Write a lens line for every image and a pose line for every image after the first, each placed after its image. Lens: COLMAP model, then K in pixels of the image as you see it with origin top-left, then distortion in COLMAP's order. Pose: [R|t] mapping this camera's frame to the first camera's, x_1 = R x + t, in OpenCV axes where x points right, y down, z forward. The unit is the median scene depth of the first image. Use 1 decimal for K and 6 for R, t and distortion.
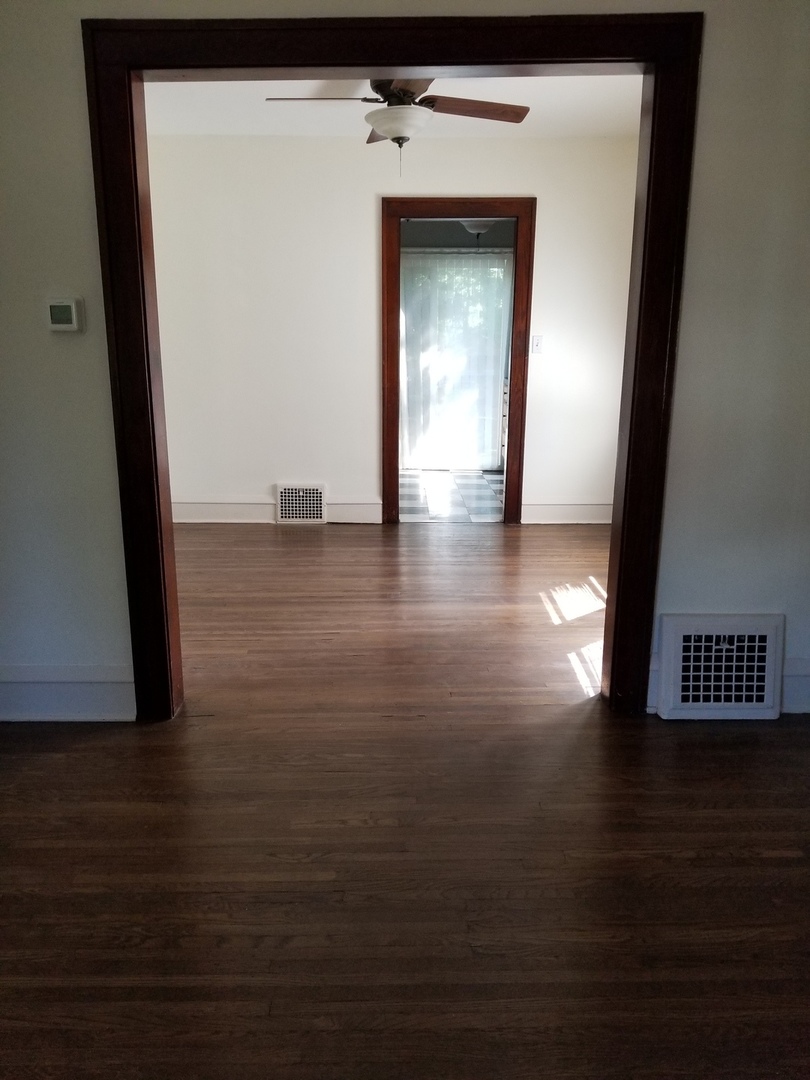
lens RADIAL K [[838.9, 0, 424.7], [0, 838.9, 555.5], [0, 0, 1]] dist [0.072535, -0.111906]
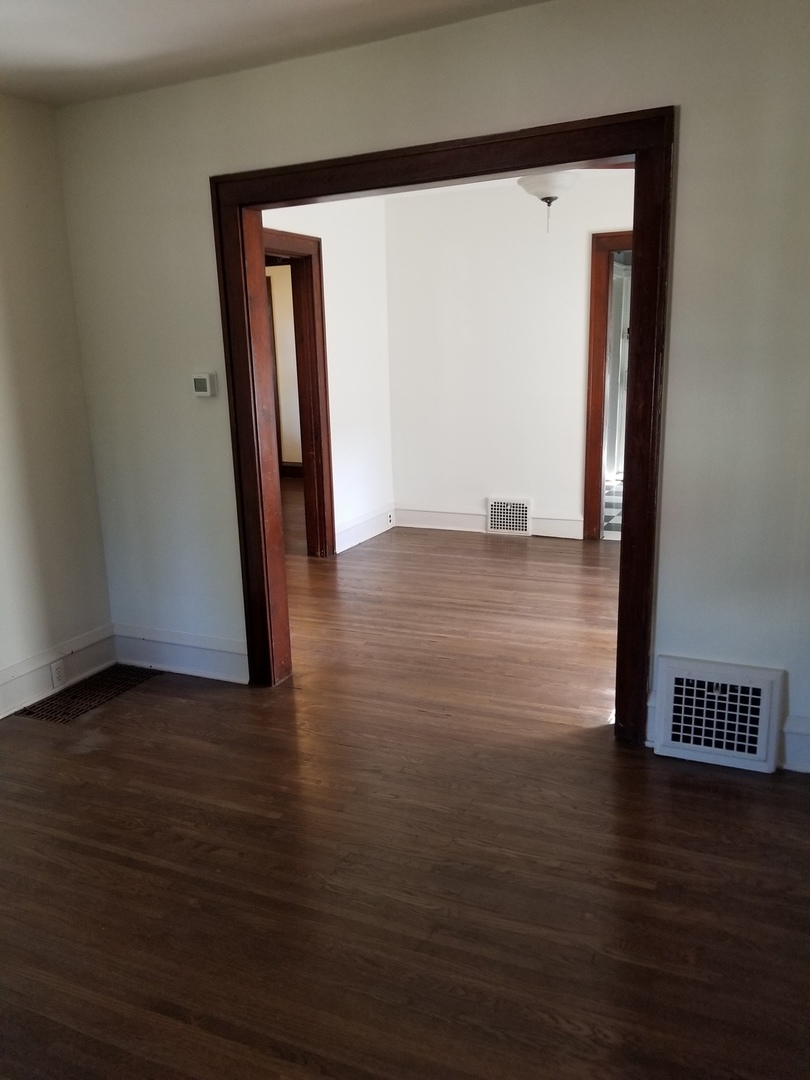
lens RADIAL K [[838.9, 0, 424.7], [0, 838.9, 555.5], [0, 0, 1]] dist [0.072535, -0.111906]
pose [[0.906560, 0.077249, -0.414948, 0.440225], [-0.074562, 0.996958, 0.022699, -0.056951], [0.415440, 0.010361, 0.909562, -0.089206]]
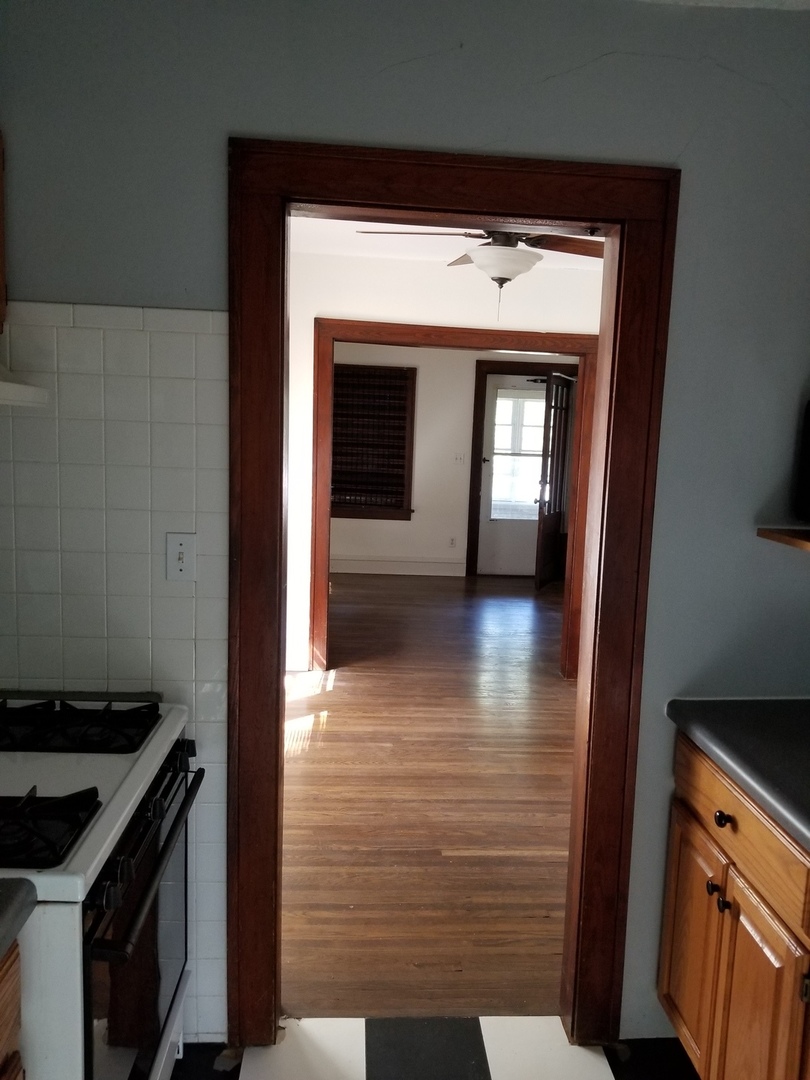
lens RADIAL K [[838.9, 0, 424.7], [0, 838.9, 555.5], [0, 0, 1]] dist [0.072535, -0.111906]
pose [[-0.997308, -0.038304, -0.062529, 0.133222], [-0.059484, 0.921245, 0.384407, -0.776871], [0.042880, 0.387092, -0.921043, 2.673967]]
